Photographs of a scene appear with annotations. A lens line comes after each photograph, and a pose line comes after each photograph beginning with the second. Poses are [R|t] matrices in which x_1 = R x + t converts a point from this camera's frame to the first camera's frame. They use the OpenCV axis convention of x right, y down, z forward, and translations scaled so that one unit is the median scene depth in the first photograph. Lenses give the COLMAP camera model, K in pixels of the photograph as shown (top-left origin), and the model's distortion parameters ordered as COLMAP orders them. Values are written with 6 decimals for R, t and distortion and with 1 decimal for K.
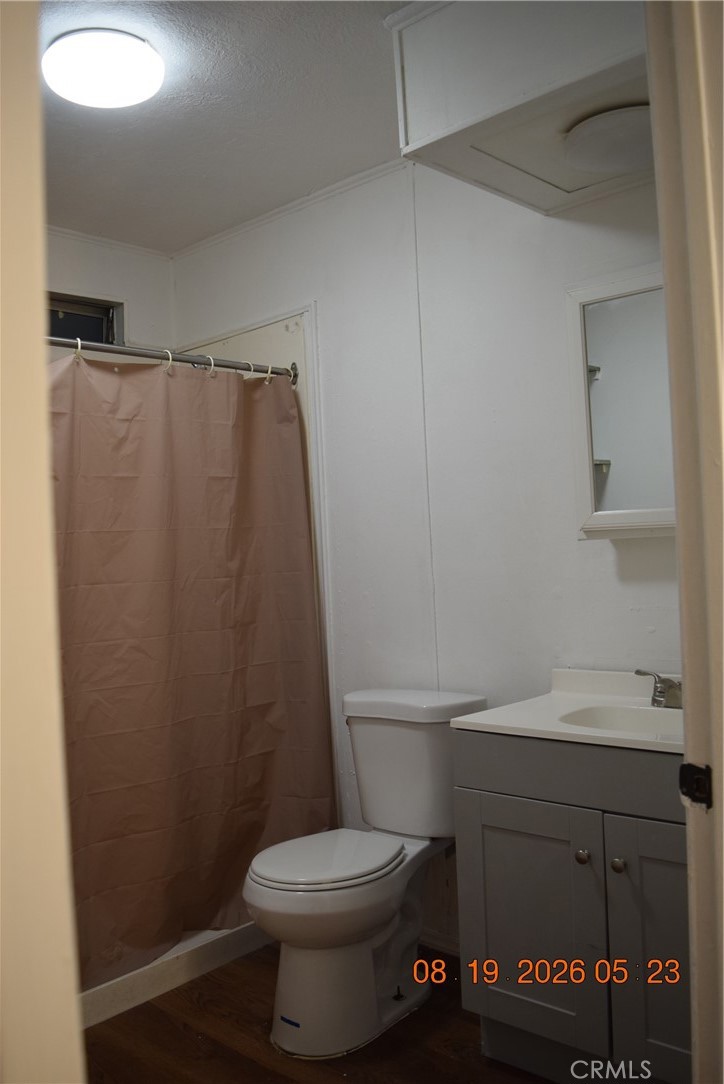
lens RADIAL K [[930.2, 0, 362.6], [0, 930.2, 544.9], [0, 0, 1]] dist [-0.093009, 0.048113]
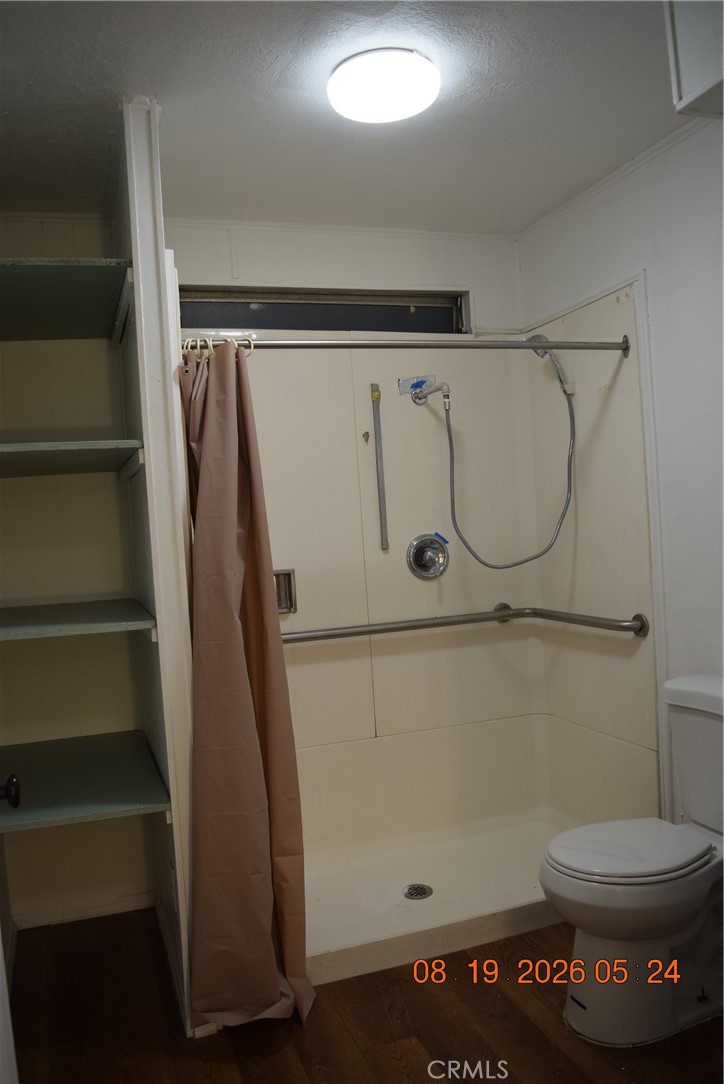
lens RADIAL K [[866.1, 0, 361.4], [0, 866.1, 540.9], [0, 0, 1]] dist [-0.079633, 0.013125]
pose [[0.883042, 0.002875, -0.469285, 0.122603], [0.023819, 0.998418, 0.050937, -0.037897], [0.468689, -0.056157, 0.881576, 0.070248]]
